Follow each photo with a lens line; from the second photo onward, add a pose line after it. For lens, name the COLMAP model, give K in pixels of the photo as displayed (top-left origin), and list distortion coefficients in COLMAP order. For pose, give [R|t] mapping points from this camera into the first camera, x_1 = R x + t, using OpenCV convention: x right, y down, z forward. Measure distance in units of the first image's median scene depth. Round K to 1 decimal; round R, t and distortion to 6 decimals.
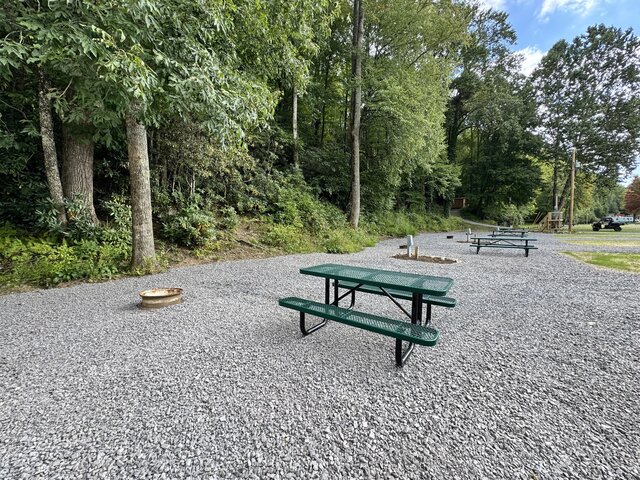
lens RADIAL K [[254.7, 0, 321.5], [0, 254.7, 238.1], [0, 0, 1]] dist [-0.004370, 0.000819]
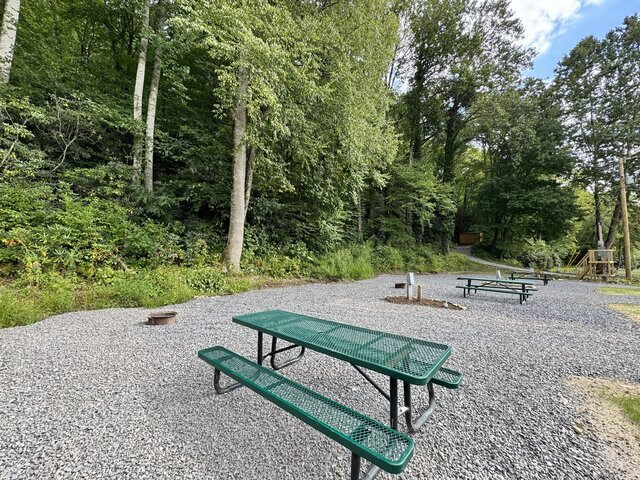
lens RADIAL K [[254.7, 0, 319.5], [0, 254.7, 239.5], [0, 0, 1]] dist [-0.004370, 0.000819]
pose [[0.994175, 0.023452, -0.105195, 0.209122], [-0.036645, 0.991442, -0.125301, -0.015369], [0.101356, 0.128426, 0.986526, 0.215334]]
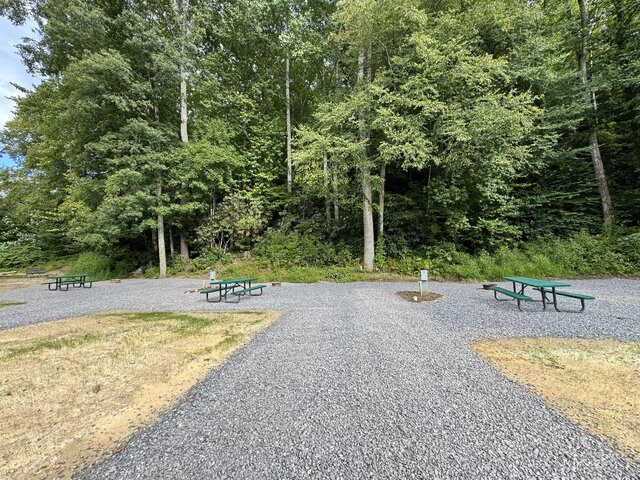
lens RADIAL K [[254.7, 0, 320.2], [0, 254.7, 240.9], [0, 0, 1]] dist [-0.004370, 0.000819]
pose [[0.363394, -0.066668, -0.929247, 0.476539], [-0.041482, 0.995289, -0.087628, -0.019449], [0.930712, 0.070390, 0.358916, 0.269408]]
